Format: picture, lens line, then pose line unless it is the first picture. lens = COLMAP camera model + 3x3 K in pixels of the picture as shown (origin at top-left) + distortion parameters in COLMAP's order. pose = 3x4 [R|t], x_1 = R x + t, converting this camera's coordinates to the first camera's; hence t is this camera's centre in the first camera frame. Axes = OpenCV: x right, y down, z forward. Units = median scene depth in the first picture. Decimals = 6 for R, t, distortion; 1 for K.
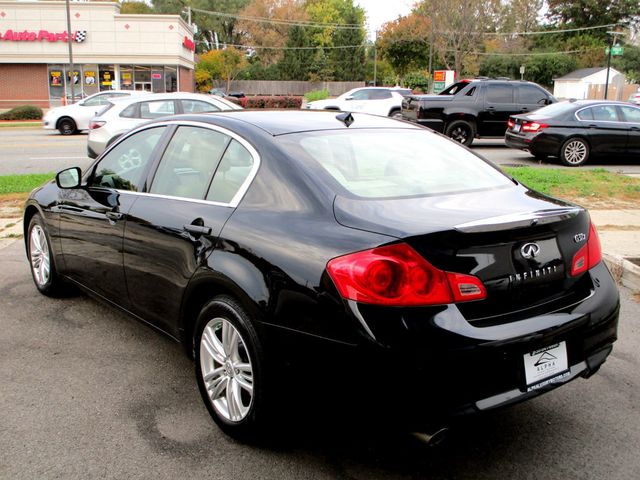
lens RADIAL K [[691.9, 0, 320.0], [0, 691.9, 240.0], [0, 0, 1]] dist [-0.016678, -0.016282]
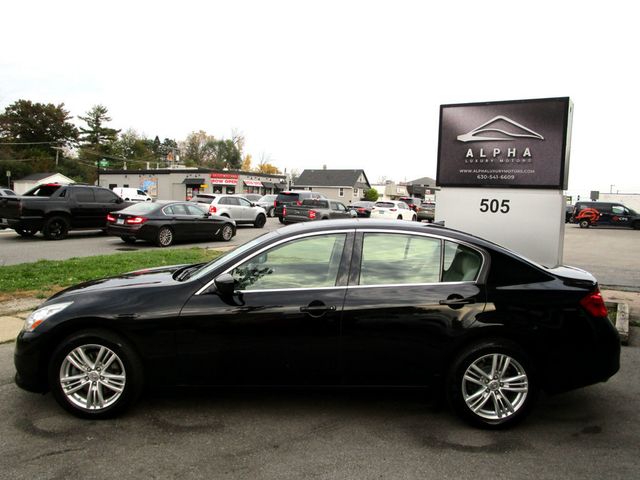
lens RADIAL K [[506.6, 0, 313.6], [0, 506.6, 240.3], [0, 0, 1]] dist [-0.008704, 0.000028]
pose [[0.623696, -0.060109, 0.779353, -0.237447], [0.148664, 0.987962, -0.042774, -0.028108], [-0.767400, 0.142539, 0.625124, 0.105197]]
